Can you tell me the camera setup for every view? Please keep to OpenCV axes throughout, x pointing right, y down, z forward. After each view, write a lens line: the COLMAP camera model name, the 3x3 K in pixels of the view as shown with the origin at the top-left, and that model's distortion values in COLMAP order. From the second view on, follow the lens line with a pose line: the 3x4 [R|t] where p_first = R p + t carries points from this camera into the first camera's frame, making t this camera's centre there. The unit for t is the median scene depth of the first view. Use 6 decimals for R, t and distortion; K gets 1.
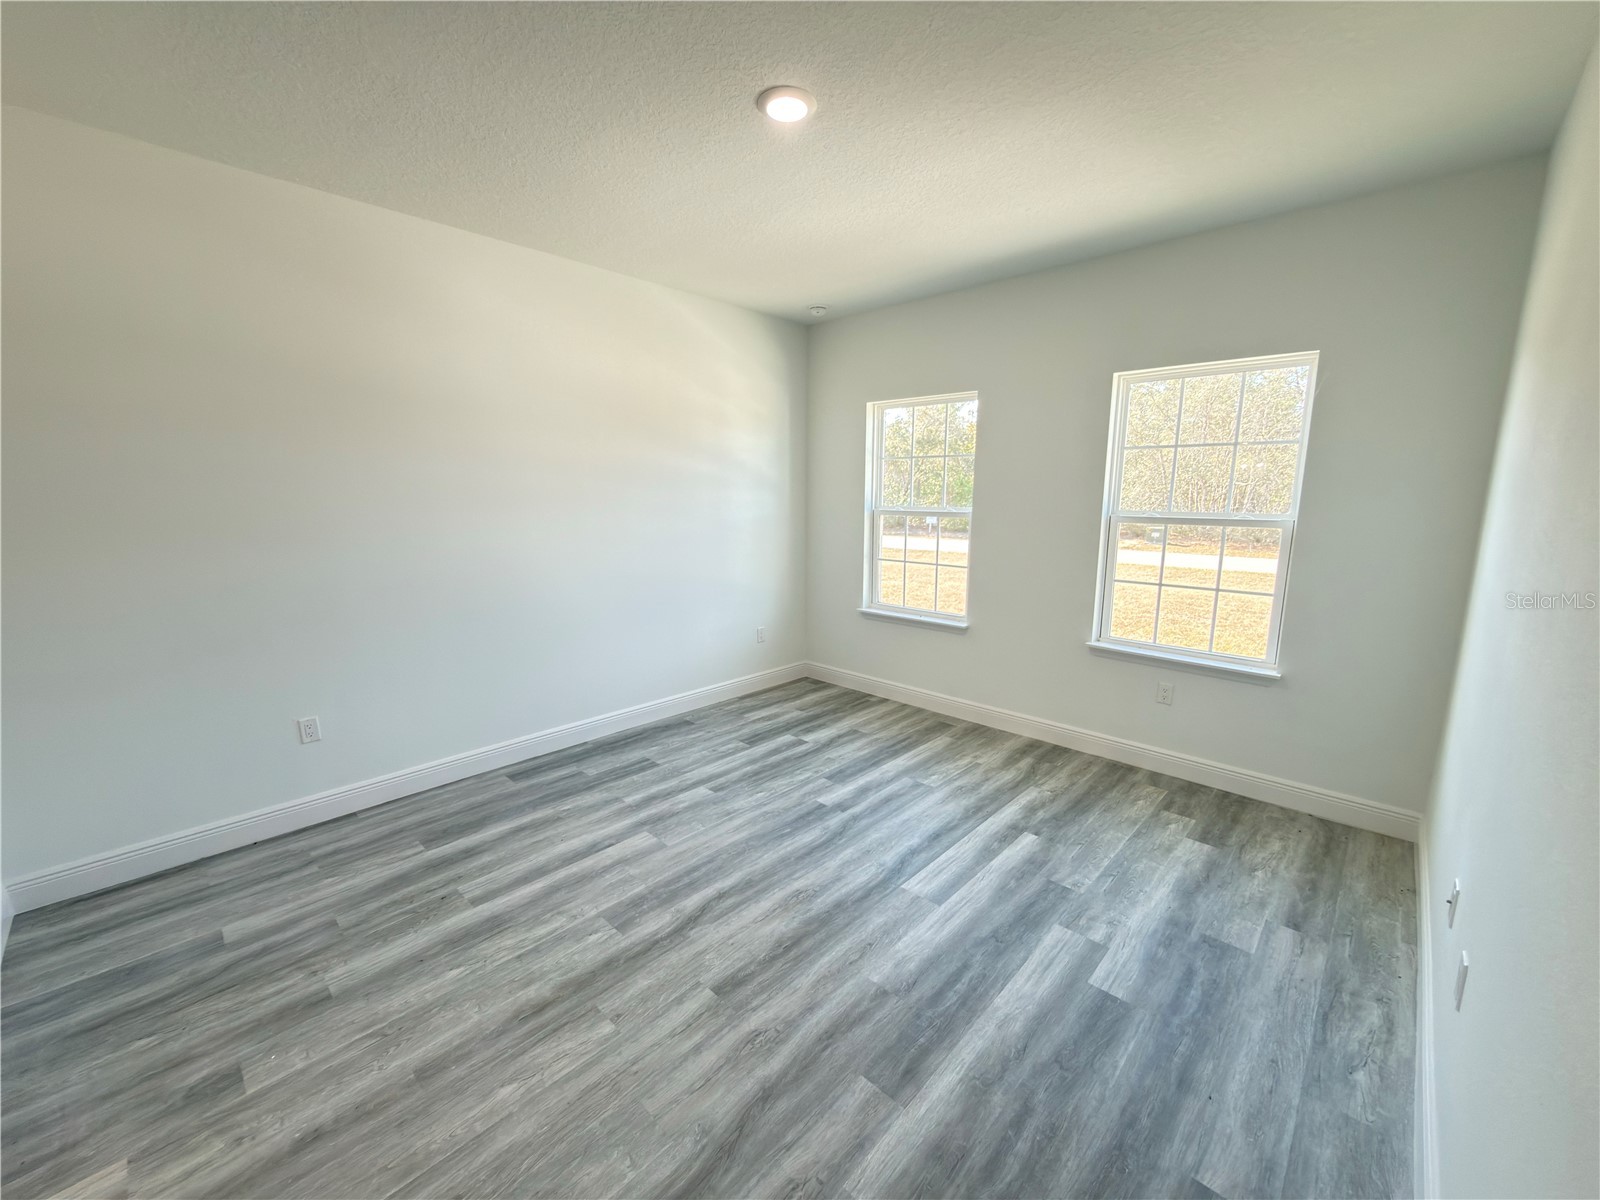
lens RADIAL K [[637.4, 0, 801.2], [0, 637.4, 601.3], [0, 0, 1]] dist [0.000181, -0.000512]
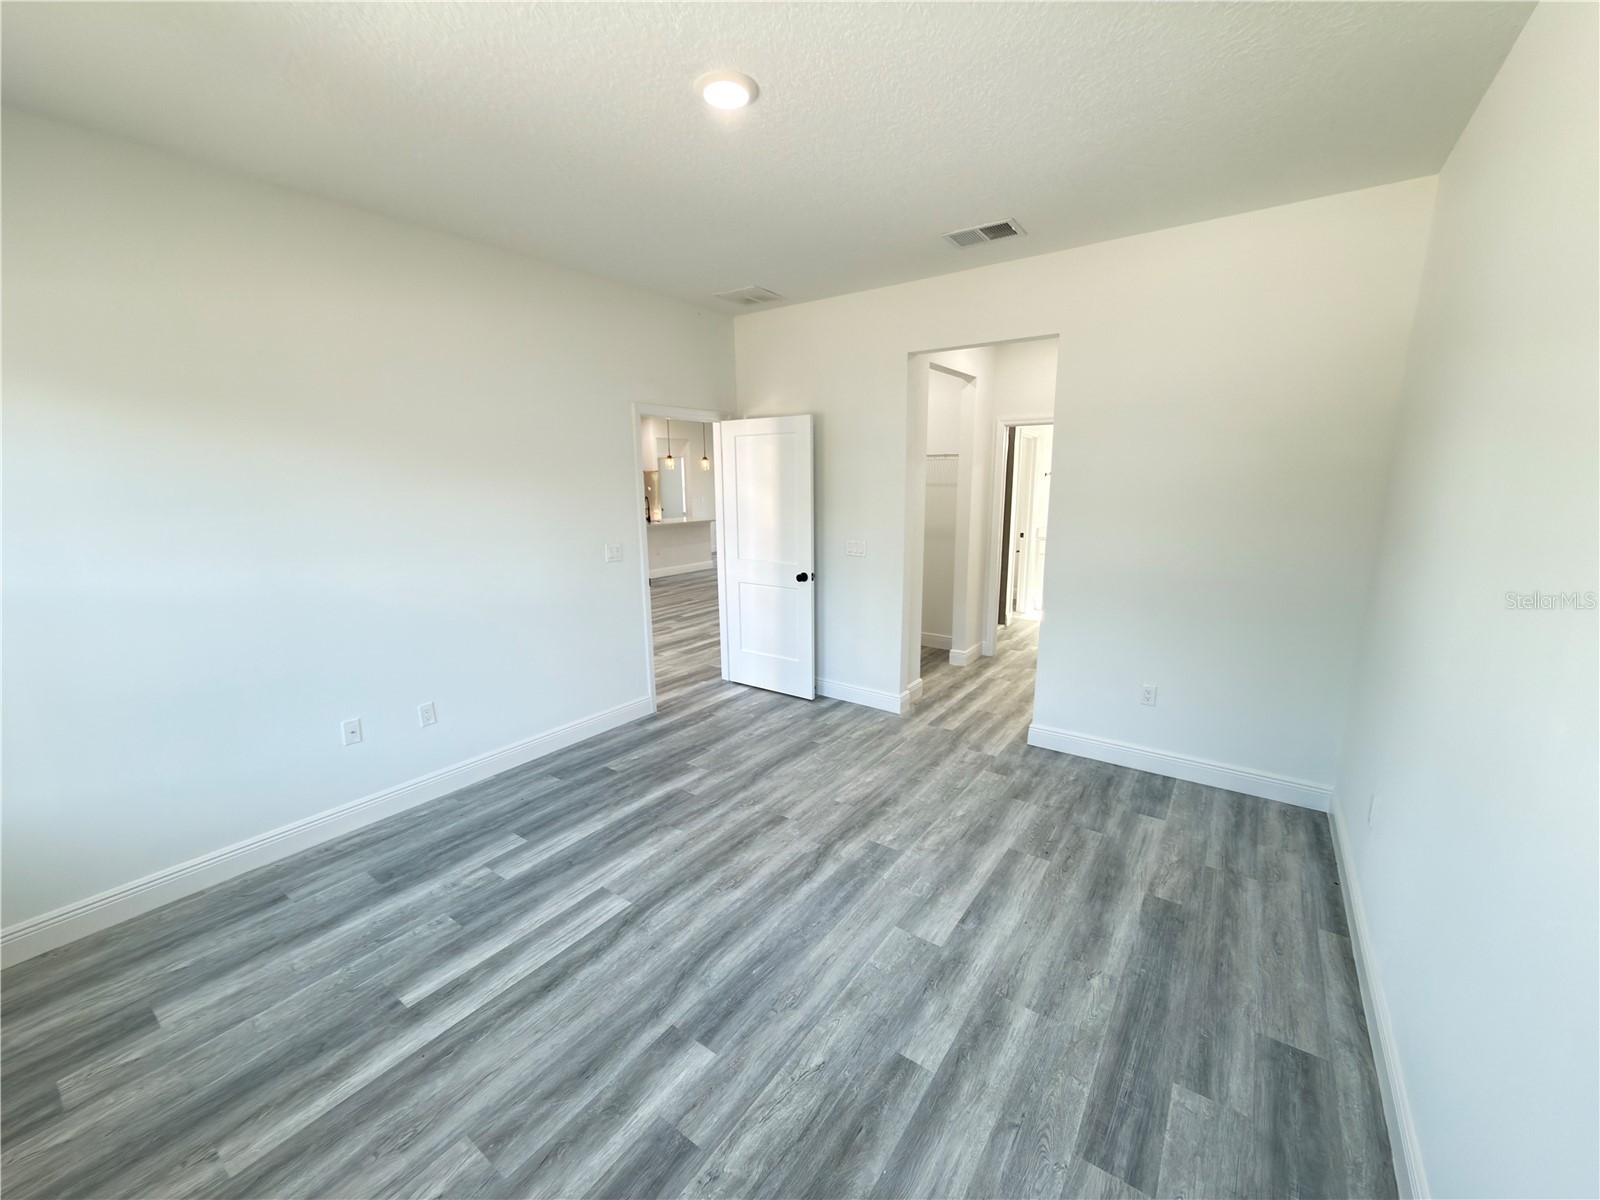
lens RADIAL K [[637.4, 0, 801.2], [0, 637.4, 601.3], [0, 0, 1]] dist [0.000181, -0.000512]
pose [[-0.989997, 0.031468, -0.137538, 0.017053], [-0.020026, 0.933602, 0.357751, -0.348777], [0.139663, 0.356926, -0.923633, 1.796676]]
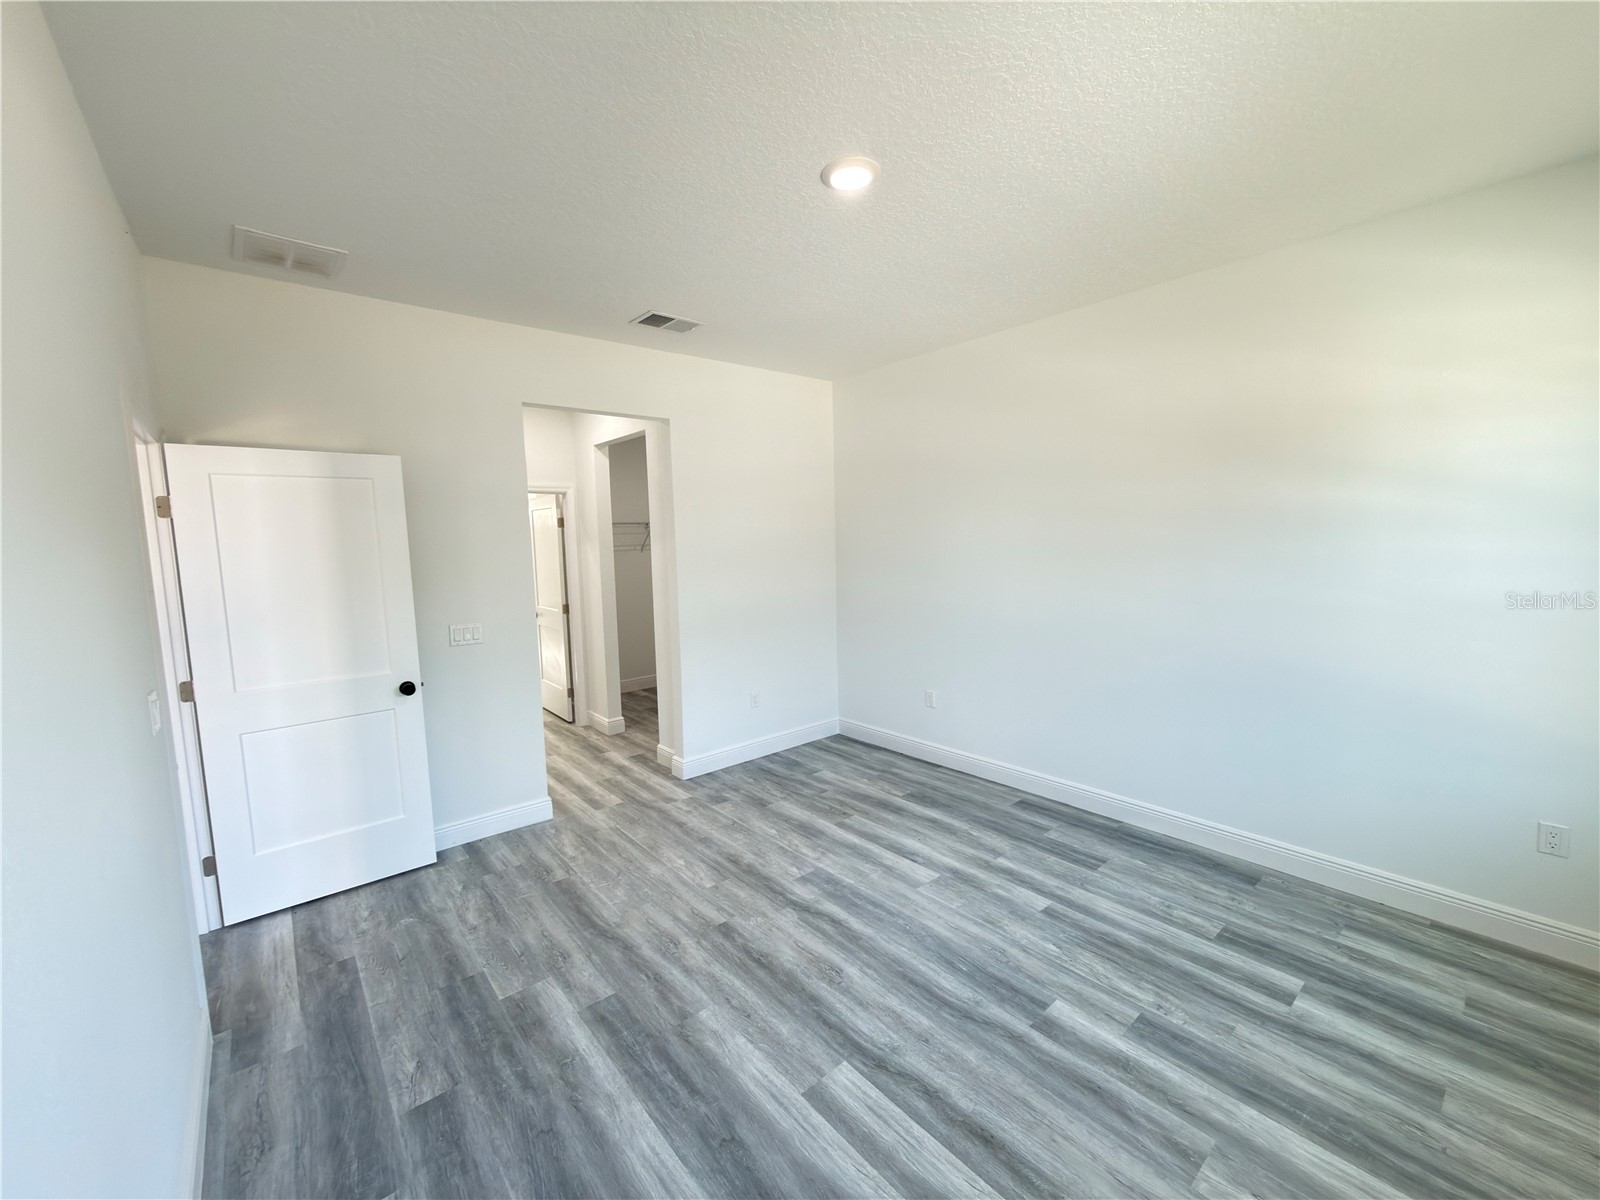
lens RADIAL K [[637.4, 0, 801.2], [0, 637.4, 601.3], [0, 0, 1]] dist [0.000181, -0.000512]
pose [[-0.108664, 0.097674, -0.989268, 0.881228], [-0.145807, 0.982832, 0.113055, -0.182623], [0.983327, 0.156527, -0.092557, 0.940924]]
